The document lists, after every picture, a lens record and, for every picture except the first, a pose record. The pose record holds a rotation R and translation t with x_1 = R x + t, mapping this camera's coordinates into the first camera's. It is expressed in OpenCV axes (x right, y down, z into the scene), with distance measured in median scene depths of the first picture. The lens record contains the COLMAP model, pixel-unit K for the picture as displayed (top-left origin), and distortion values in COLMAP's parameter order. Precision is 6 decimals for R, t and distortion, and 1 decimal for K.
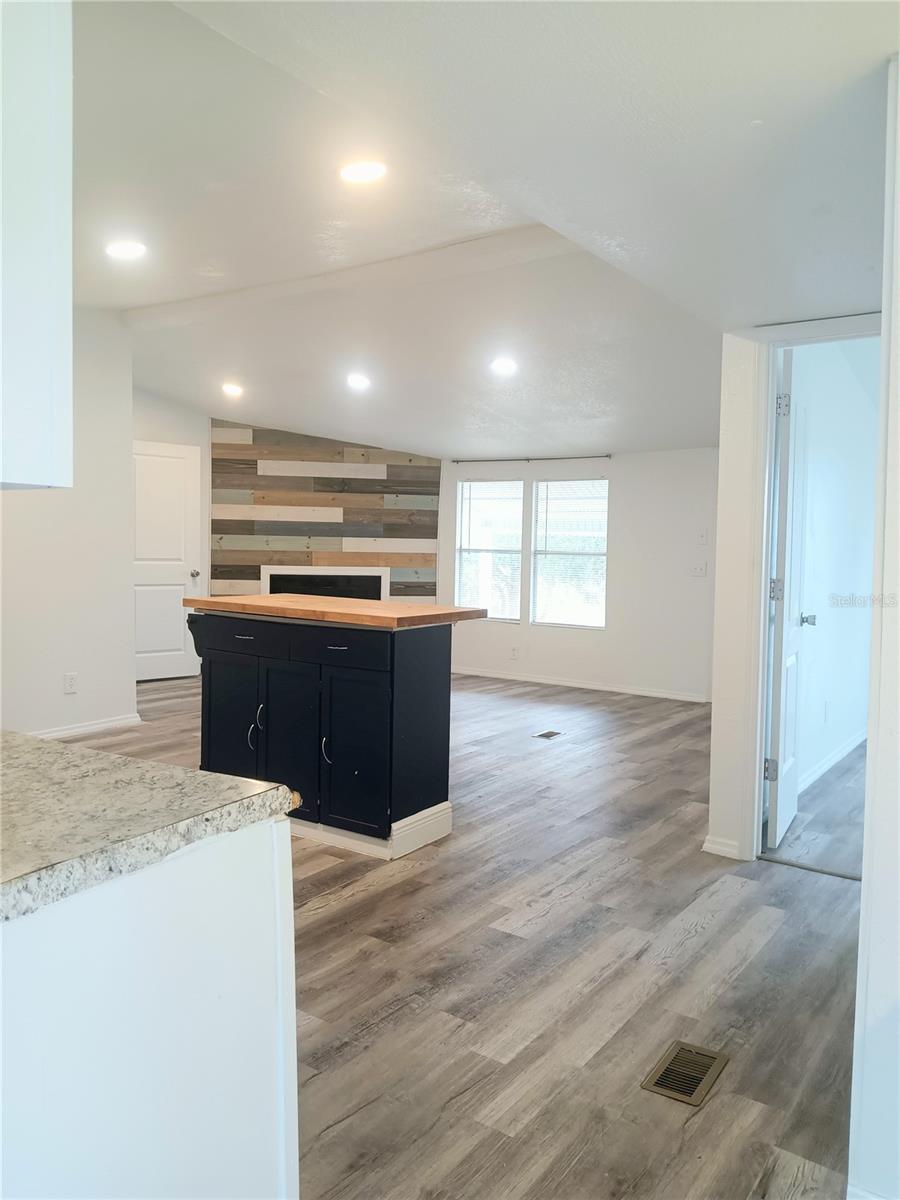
lens RADIAL K [[901.2, 0, 451.3], [0, 901.2, 599.7], [0, 0, 1]] dist [0.079779, -0.132487]
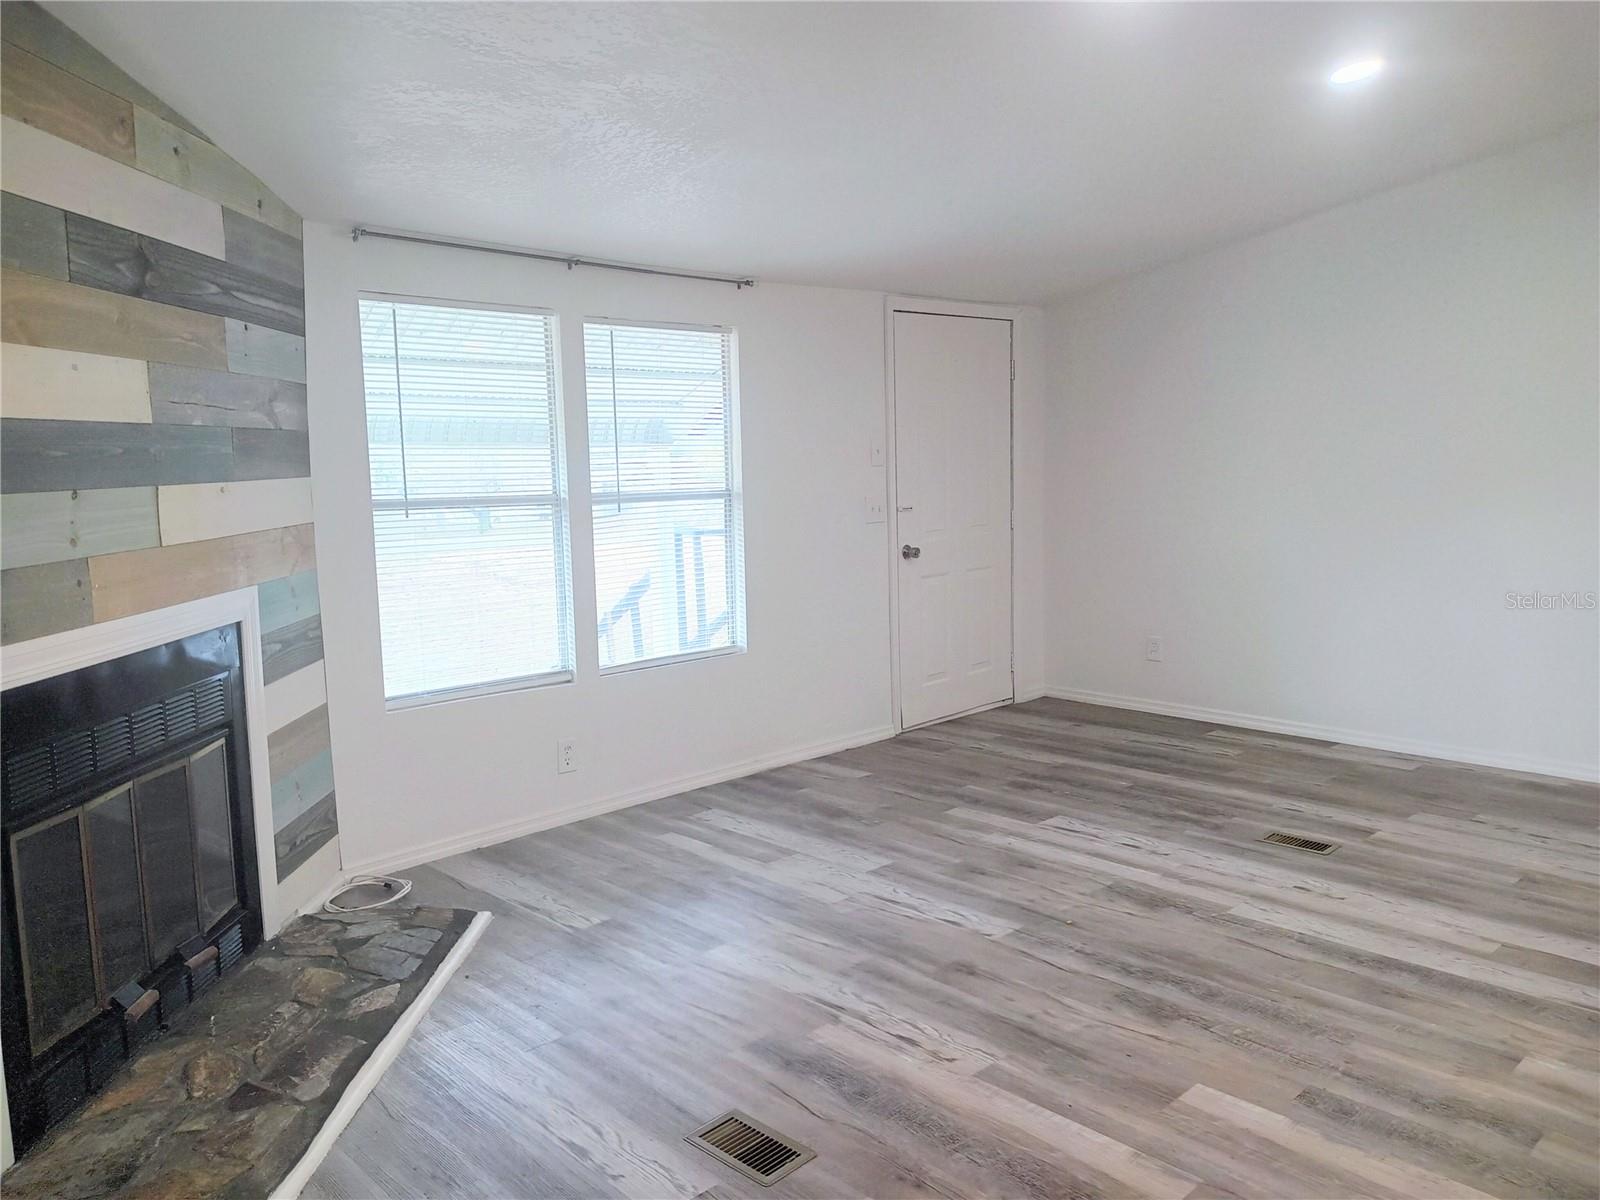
lens RADIAL K [[1214.1, 0, 803.4], [0, 1214.1, 595.5], [0, 0, 1]] dist [0.077350, -0.123930]
pose [[0.182445, -0.137430, 0.973564, -0.413550], [0.078141, 0.989078, 0.124976, -0.068296], [-0.980106, 0.053274, 0.191191, 0.778077]]
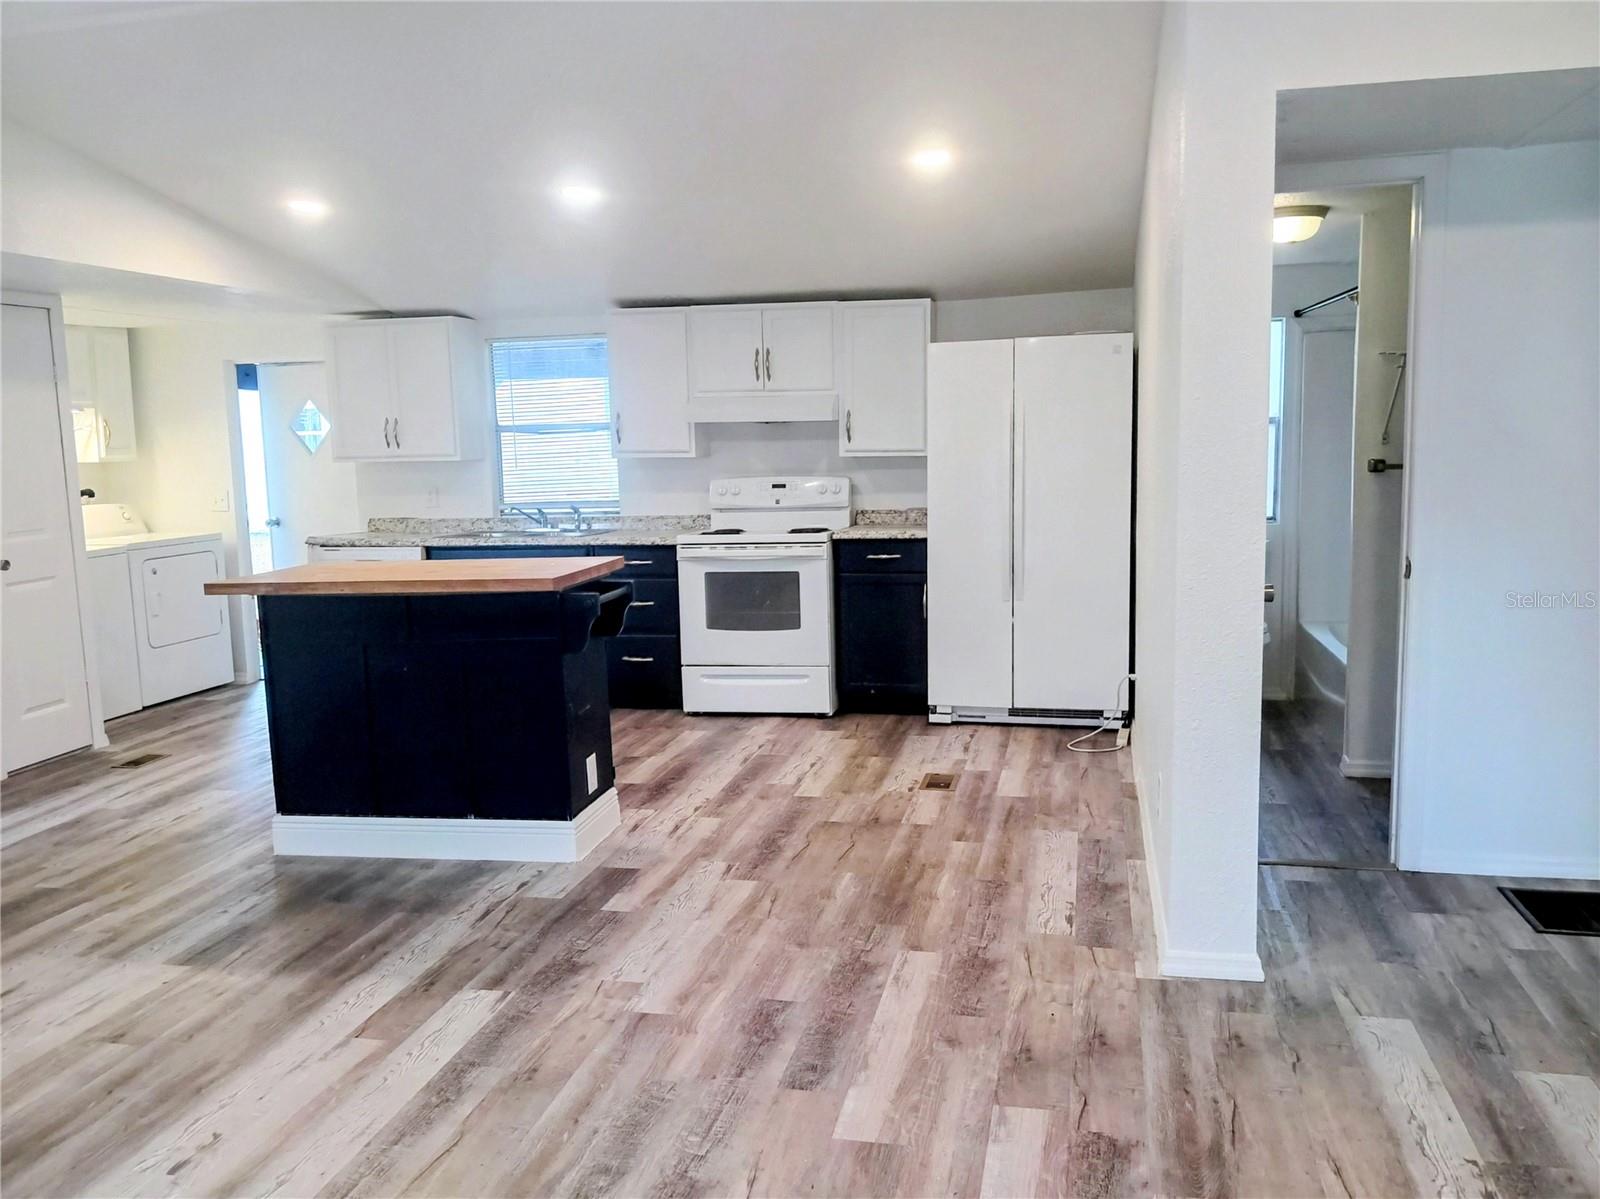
lens RADIAL K [[1265.0, 0, 802.6], [0, 1265.0, 603.4], [0, 0, 1]] dist [0.009667, -0.005589]
pose [[-0.923481, 0.064351, -0.378209, -0.008647], [-0.009536, 0.981677, 0.190314, -0.084207], [0.383526, 0.179358, -0.905946, 0.990796]]
